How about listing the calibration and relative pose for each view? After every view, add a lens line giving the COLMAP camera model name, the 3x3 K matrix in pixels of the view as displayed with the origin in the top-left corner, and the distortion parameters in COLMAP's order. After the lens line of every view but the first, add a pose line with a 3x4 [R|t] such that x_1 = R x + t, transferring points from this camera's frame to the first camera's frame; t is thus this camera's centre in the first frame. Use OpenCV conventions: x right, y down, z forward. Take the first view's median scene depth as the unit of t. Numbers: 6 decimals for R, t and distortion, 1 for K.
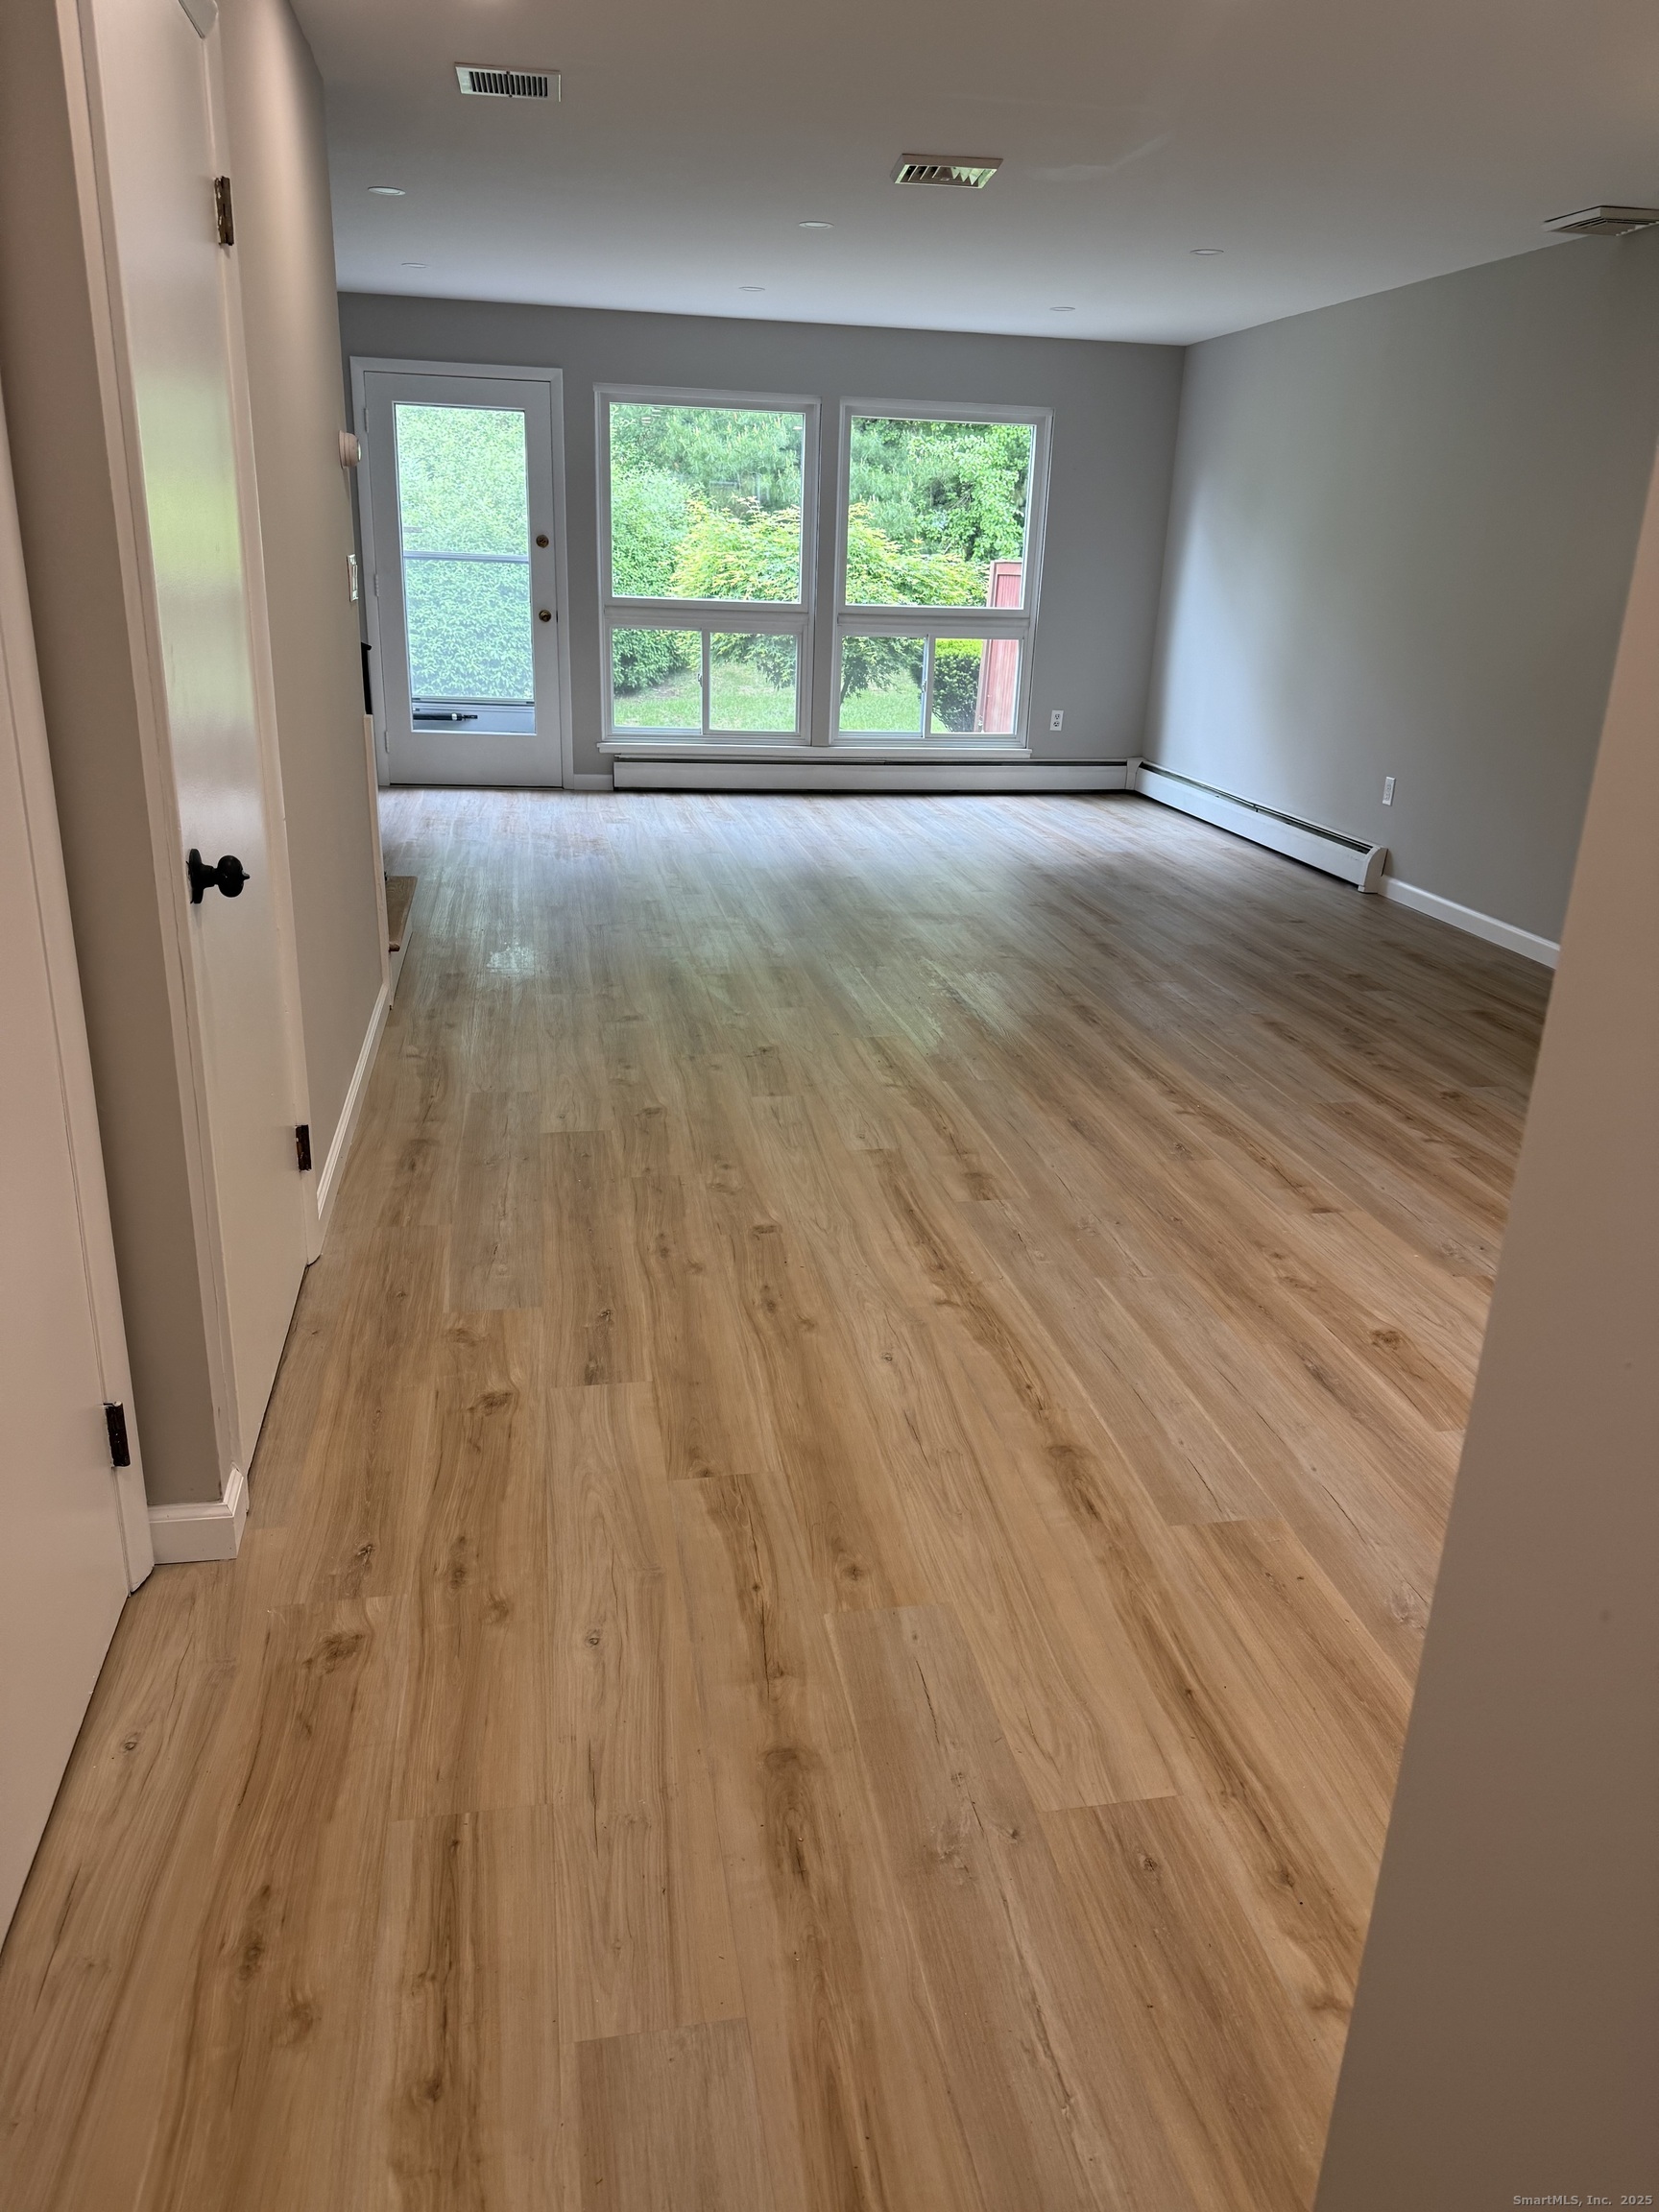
lens RADIAL K [[1532.6, 0, 843.8], [0, 1532.6, 1111.8], [0, 0, 1]] dist [0.147068, -0.290117]
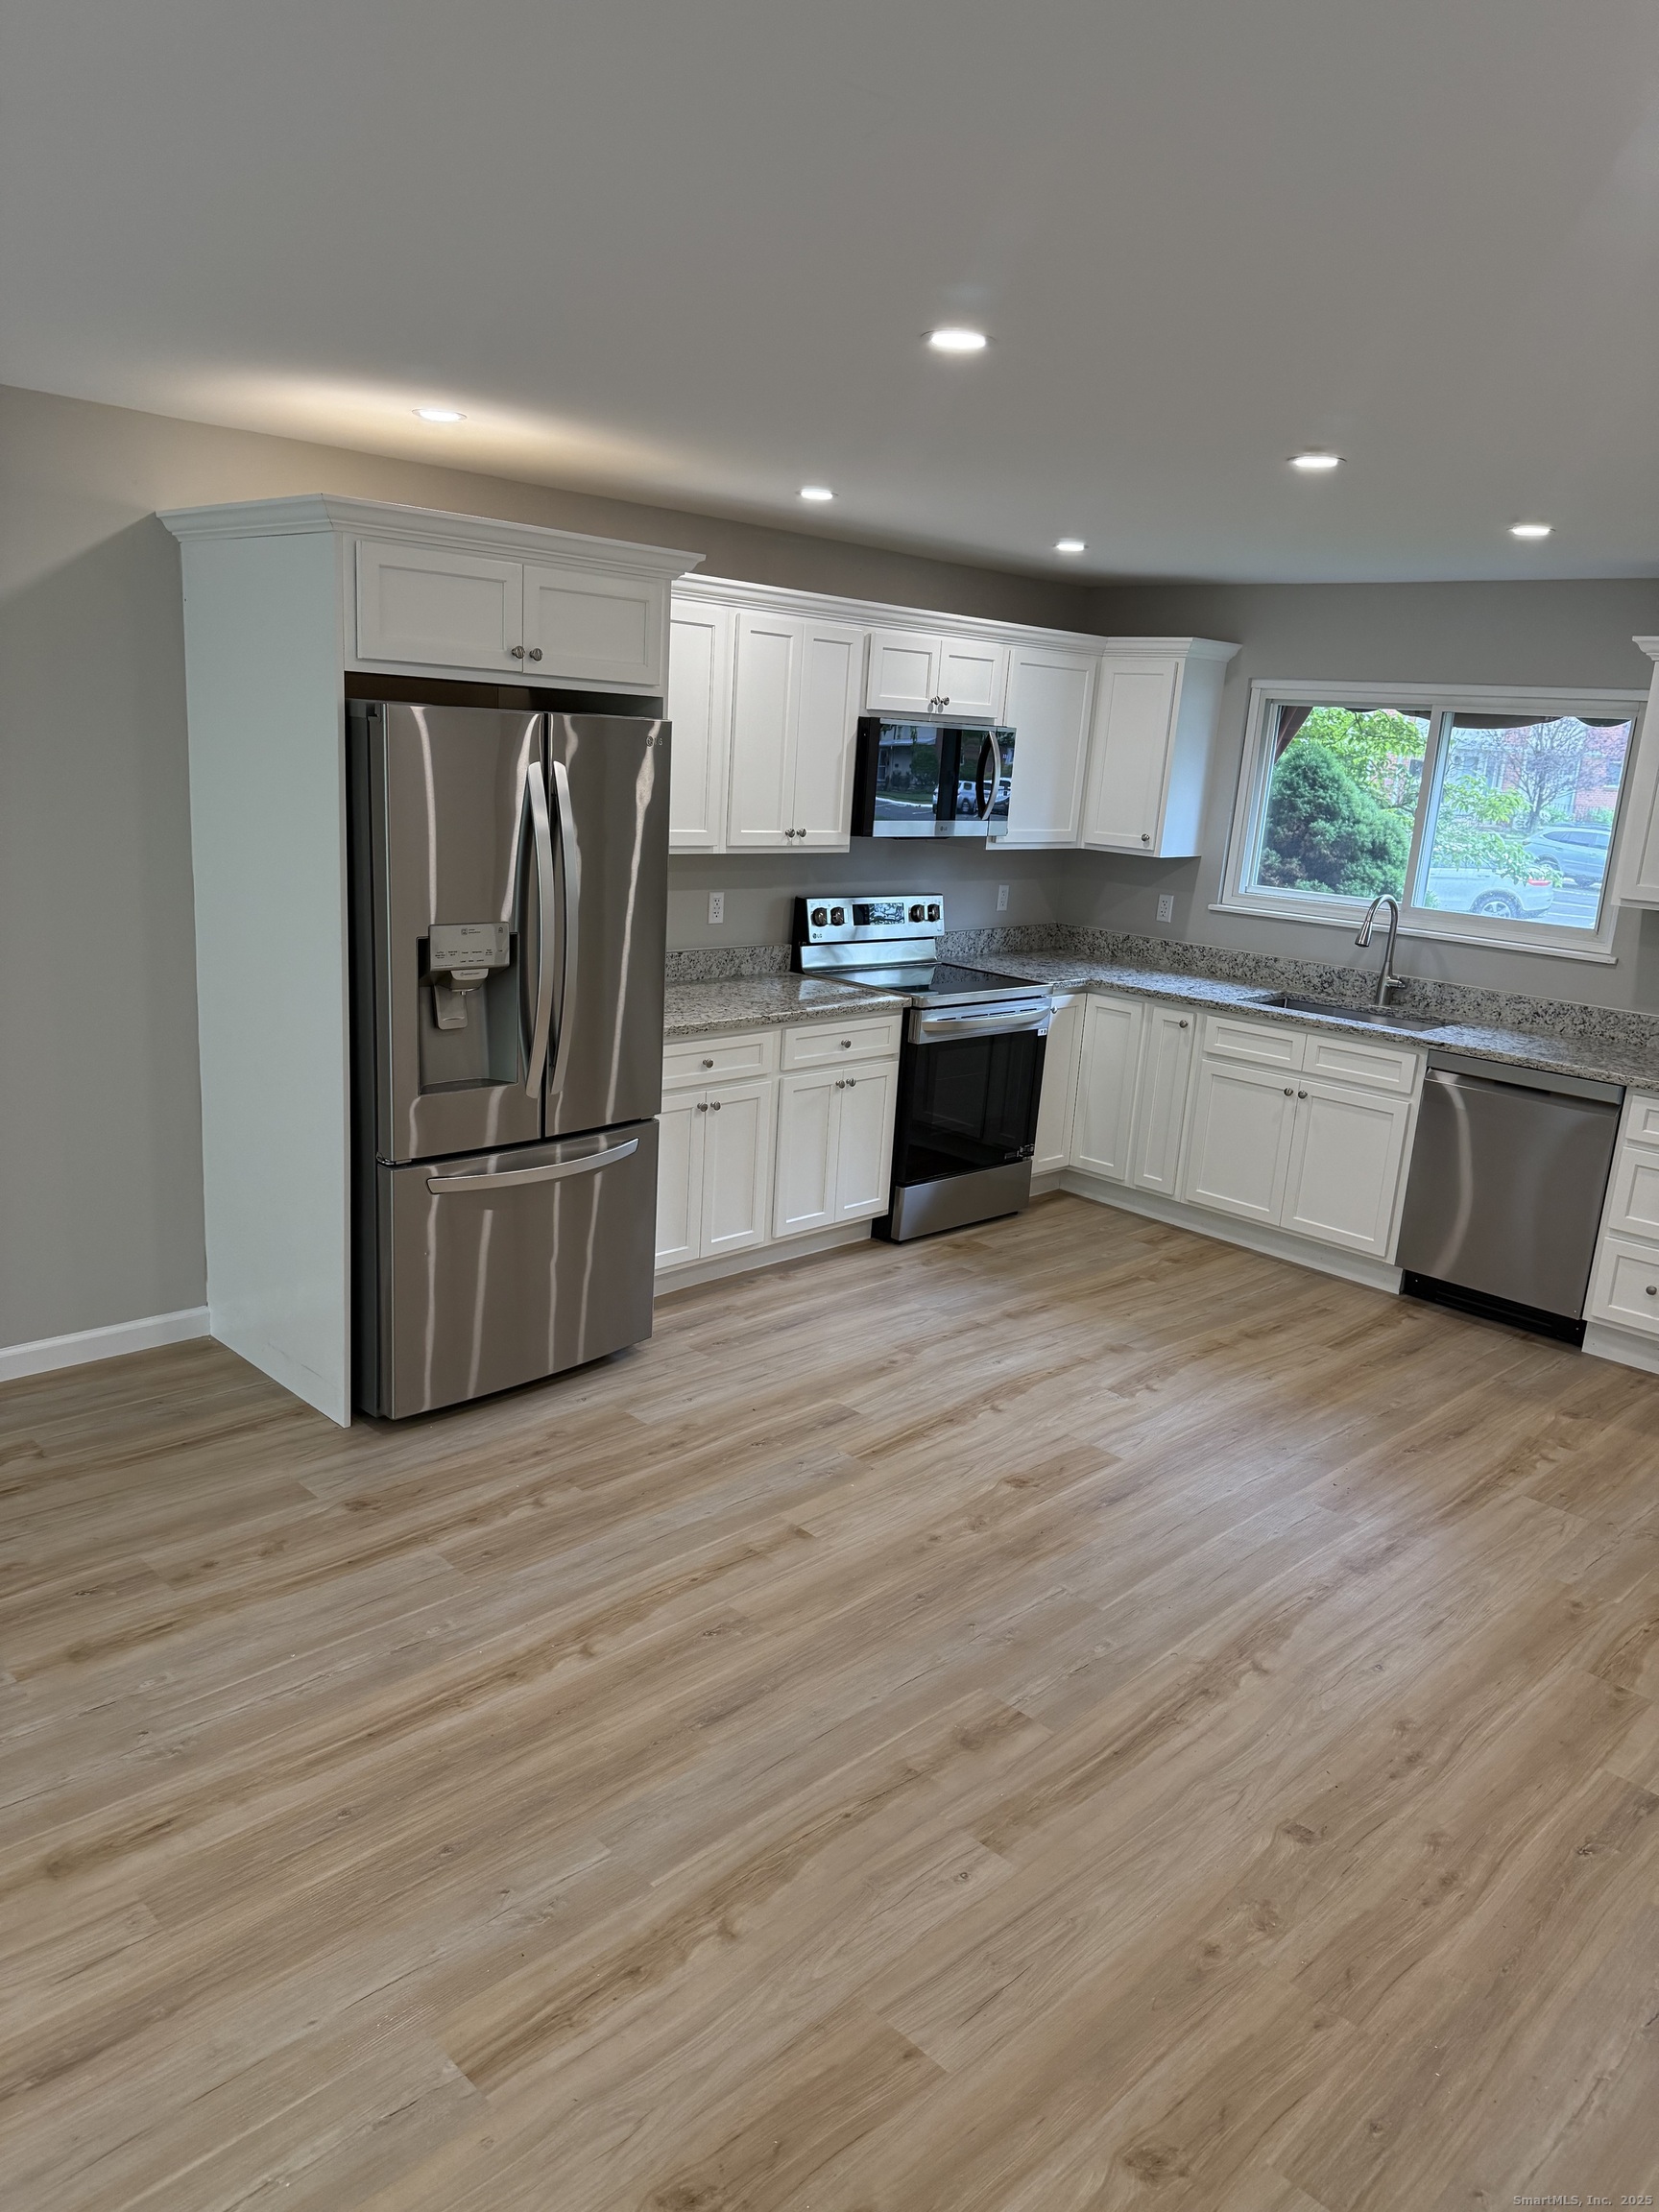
lens RADIAL K [[1549.1, 0, 828.2], [0, 1549.1, 1100.7], [0, 0, 1]] dist [0.052465, -0.062887]
pose [[-0.557696, -0.263314, 0.787173, -0.400837], [0.207451, 0.874036, 0.439346, -0.588087], [-0.803703, 0.408322, -0.432822, 1.222853]]
